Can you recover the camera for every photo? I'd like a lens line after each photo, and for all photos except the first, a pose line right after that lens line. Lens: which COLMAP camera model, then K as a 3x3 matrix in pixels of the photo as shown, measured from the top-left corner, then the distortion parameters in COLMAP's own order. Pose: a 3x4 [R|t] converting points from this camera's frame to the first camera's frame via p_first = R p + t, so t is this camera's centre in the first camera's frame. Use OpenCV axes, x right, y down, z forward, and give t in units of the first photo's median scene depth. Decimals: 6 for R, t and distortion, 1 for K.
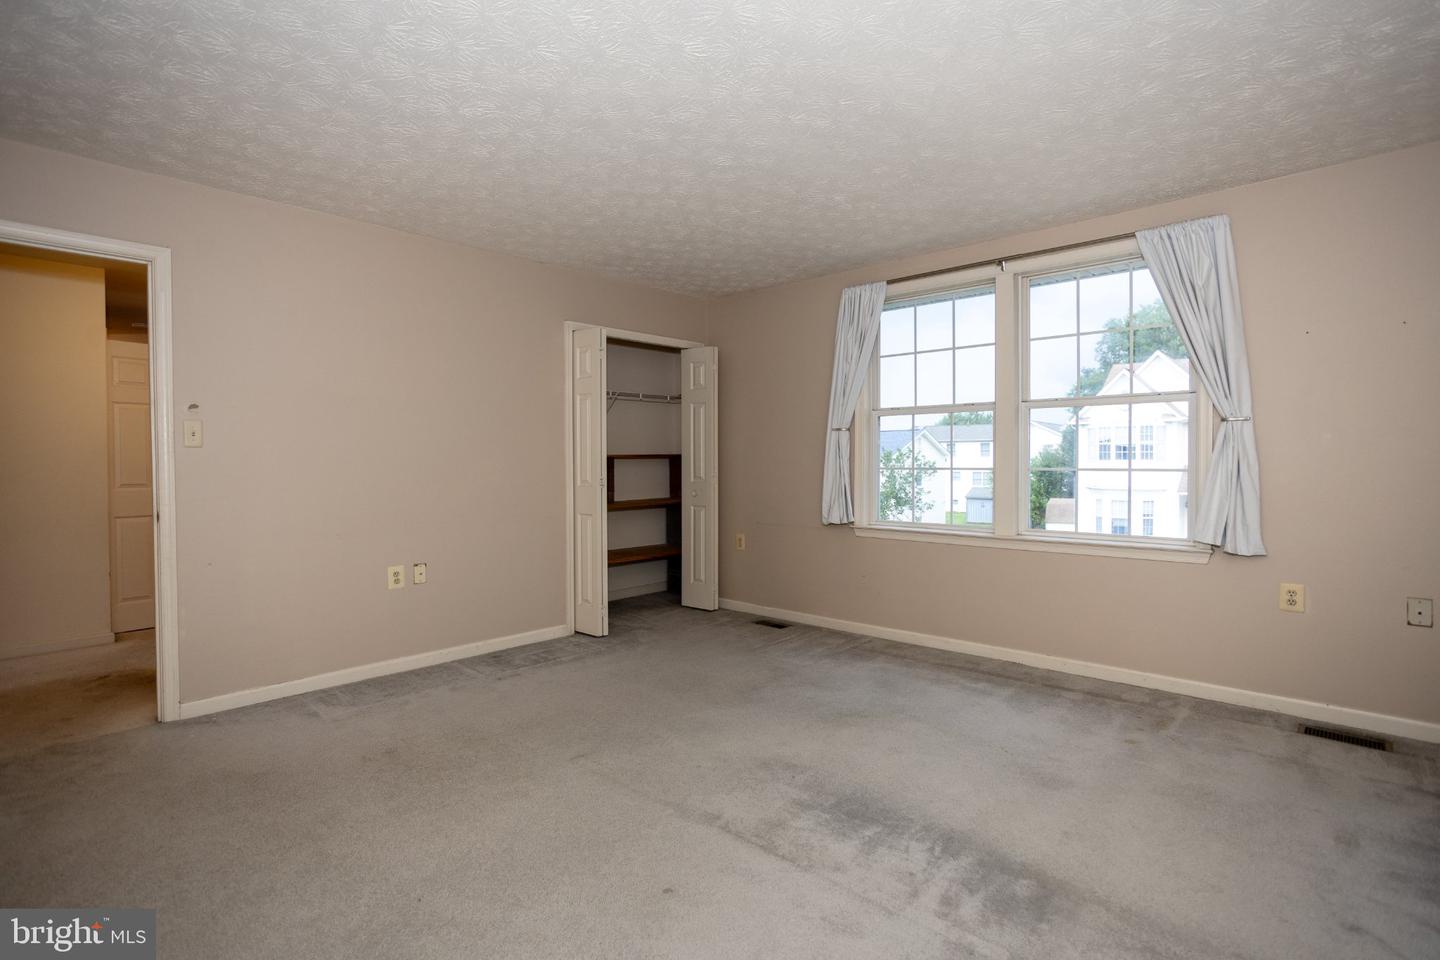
lens RADIAL K [[683.5, 0, 718.9], [0, 683.5, 476.4], [0, 0, 1]] dist [-0.059483, 0.029450]
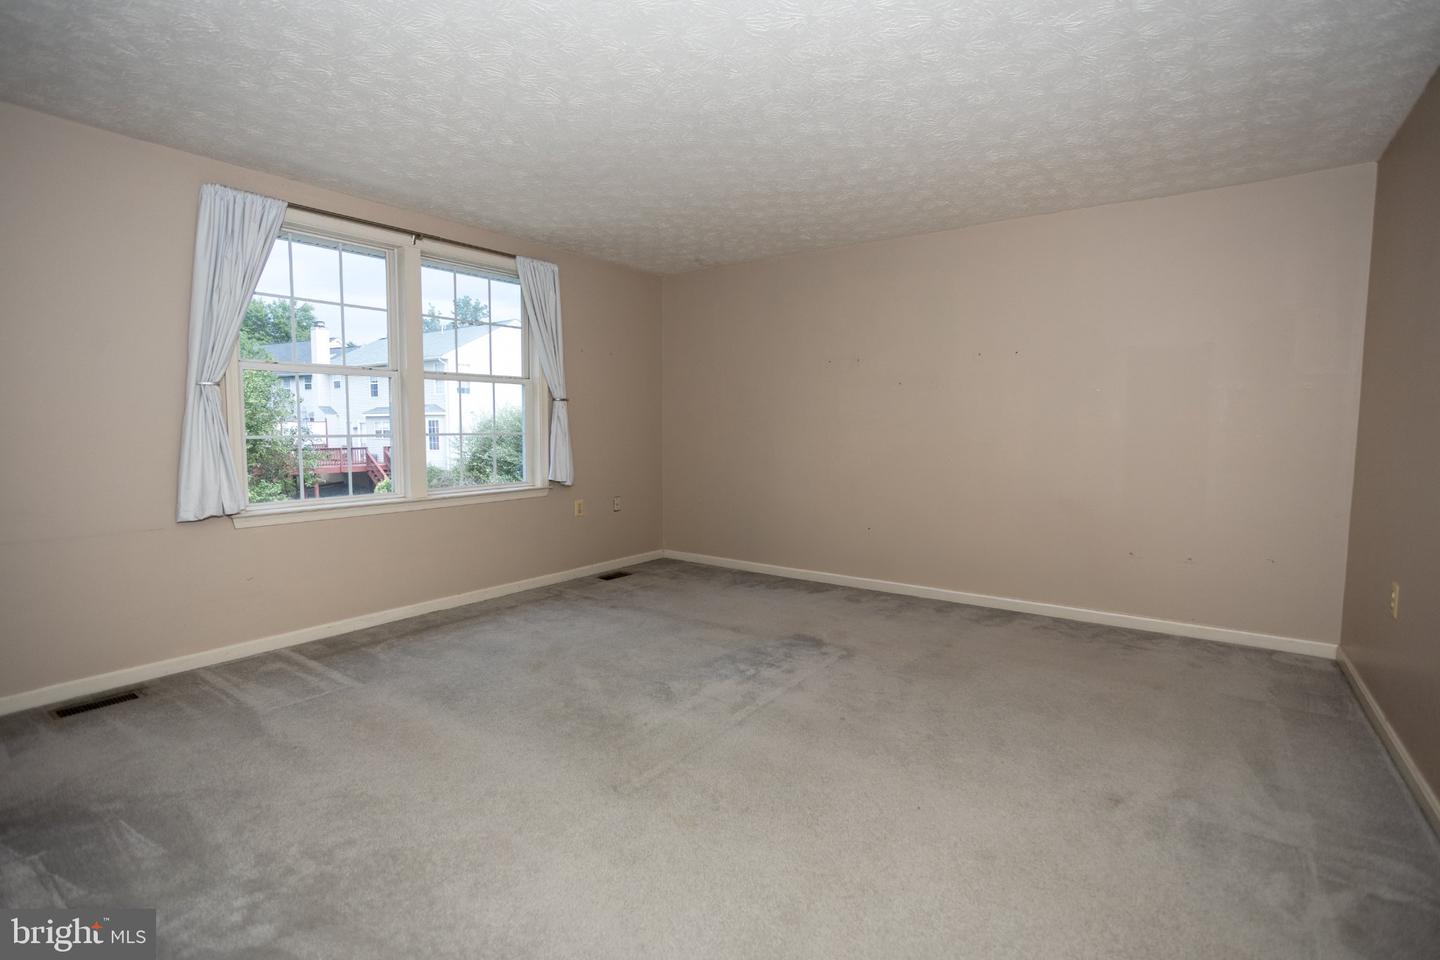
lens RADIAL K [[683.5, 0, 718.9], [0, 683.5, 476.4], [0, 0, 1]] dist [-0.059483, 0.029450]
pose [[-0.122210, -0.067506, 0.990206, -0.685478], [0.027925, 0.997055, 0.071419, -0.008043], [-0.992111, 0.036380, -0.119965, 0.664976]]
